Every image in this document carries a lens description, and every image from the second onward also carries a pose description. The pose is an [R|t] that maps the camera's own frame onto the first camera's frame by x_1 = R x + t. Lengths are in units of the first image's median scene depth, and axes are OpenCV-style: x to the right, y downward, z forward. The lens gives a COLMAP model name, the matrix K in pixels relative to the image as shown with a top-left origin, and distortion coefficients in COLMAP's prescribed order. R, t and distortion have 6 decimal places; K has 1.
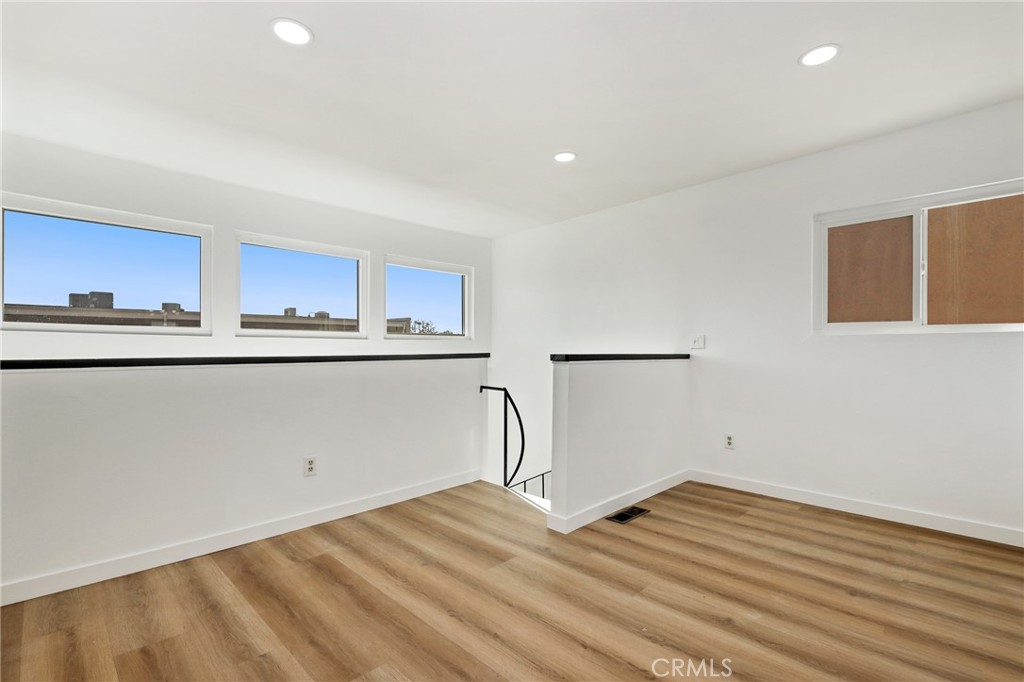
lens RADIAL K [[454.0, 0, 512.0], [0, 454.0, 341.0], [0, 0, 1]] dist [-0.000758, -0.000325]
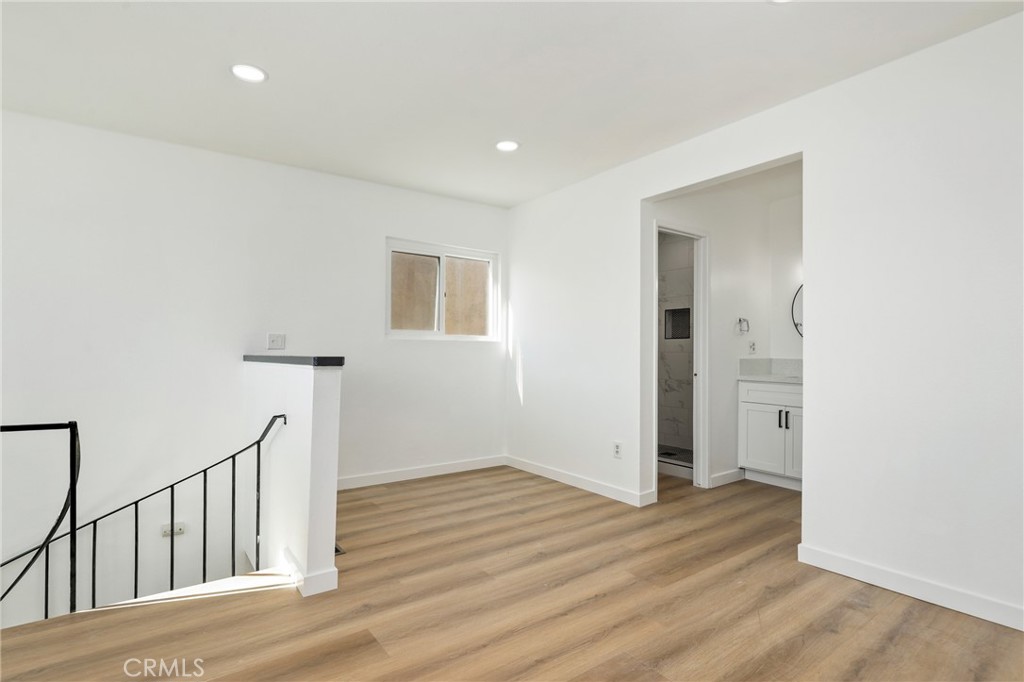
lens RADIAL K [[484.1, 0, 517.4], [0, 484.1, 353.1], [0, 0, 1]] dist [0.001044, 0.000457]
pose [[0.185407, -0.001522, 0.982661, -0.623525], [-0.025170, 0.999663, 0.006297, 0.009194], [-0.982339, -0.025901, 0.185306, 0.538846]]
